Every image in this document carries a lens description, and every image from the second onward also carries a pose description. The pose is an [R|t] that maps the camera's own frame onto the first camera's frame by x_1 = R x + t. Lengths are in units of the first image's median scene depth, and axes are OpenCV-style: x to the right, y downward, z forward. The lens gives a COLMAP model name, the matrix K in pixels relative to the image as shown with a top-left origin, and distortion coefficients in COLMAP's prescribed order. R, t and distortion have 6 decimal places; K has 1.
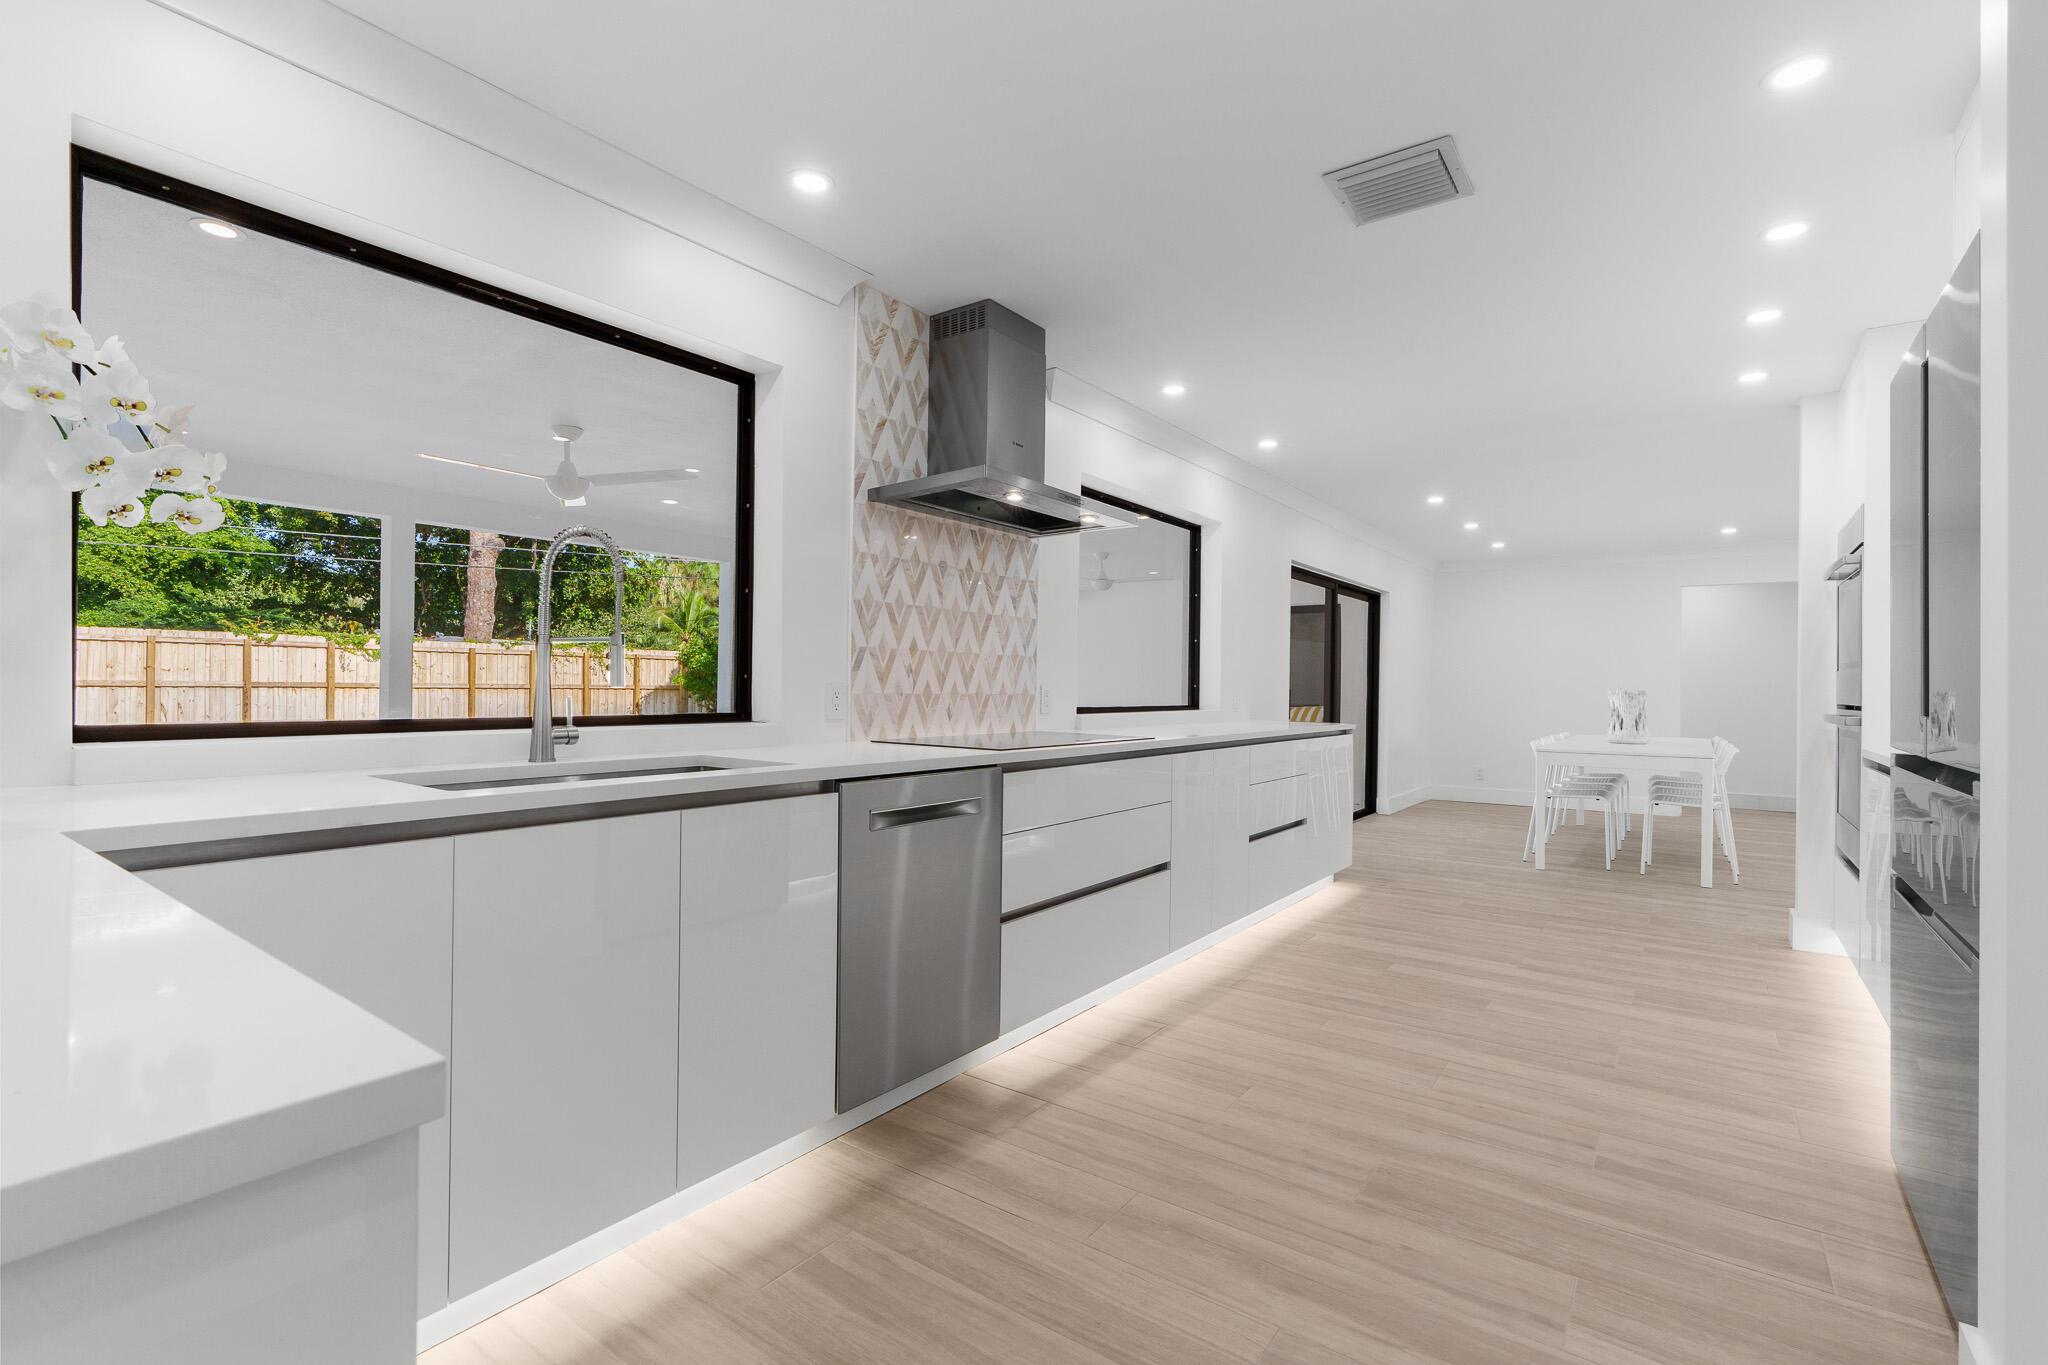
lens RADIAL K [[918.0, 0, 1024.0], [0, 918.0, 682.5], [0, 0, 1]] dist [-0.006738, 0.001111]
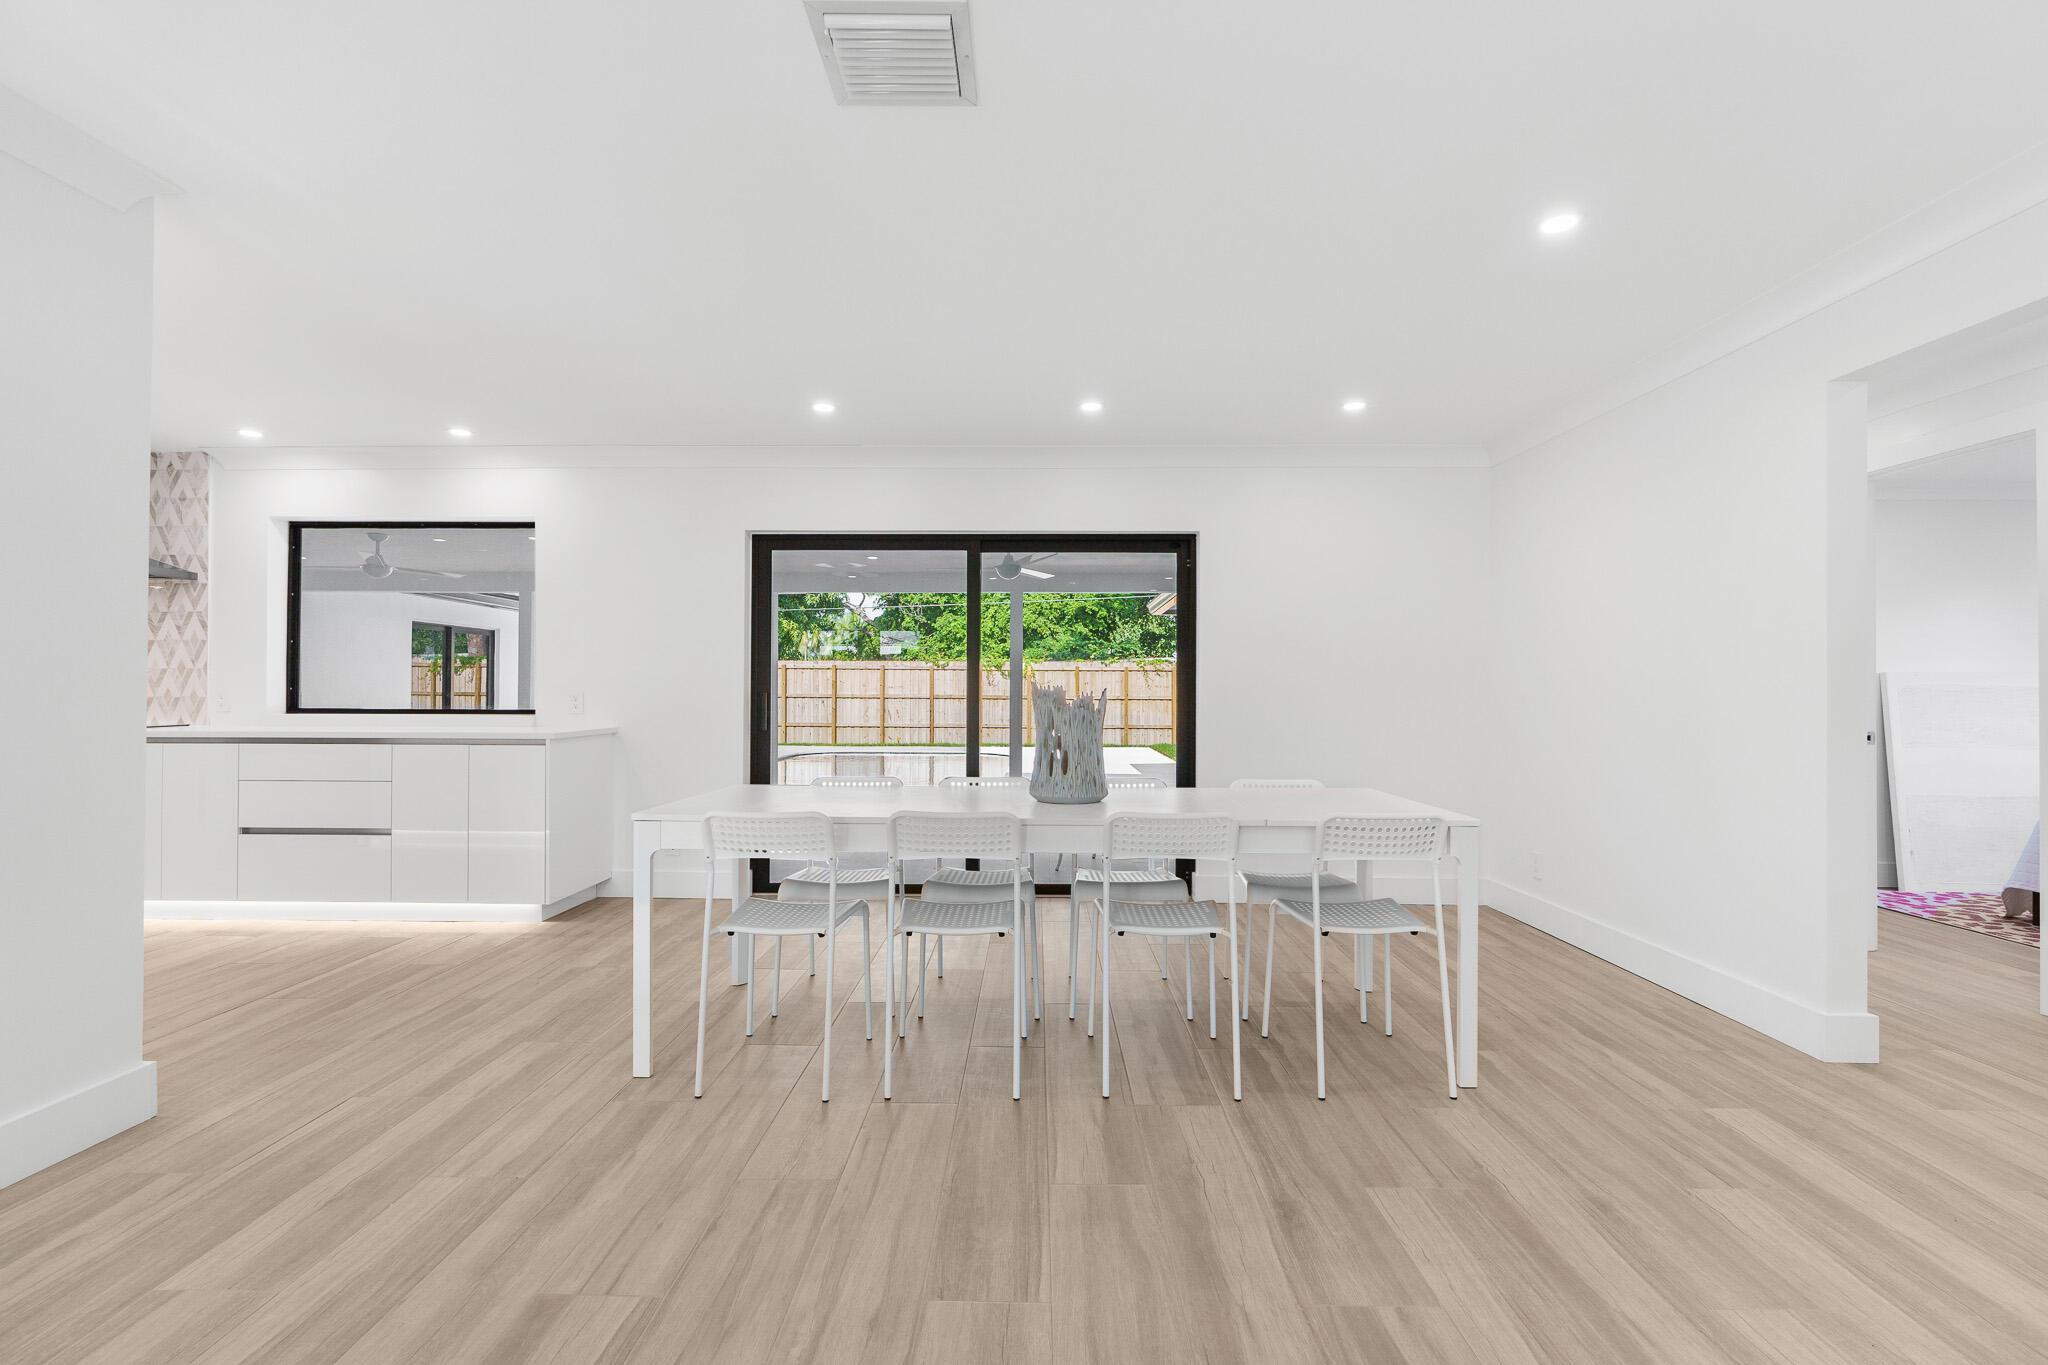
lens RADIAL K [[926.3, 0, 1029.0], [0, 926.3, 669.4], [0, 0, 1]] dist [-0.006965, 0.001685]
pose [[0.582436, -0.029789, -0.812331, 2.050629], [0.007305, 0.999480, -0.031415, 0.027257], [0.812844, 0.012363, 0.582350, 1.372514]]
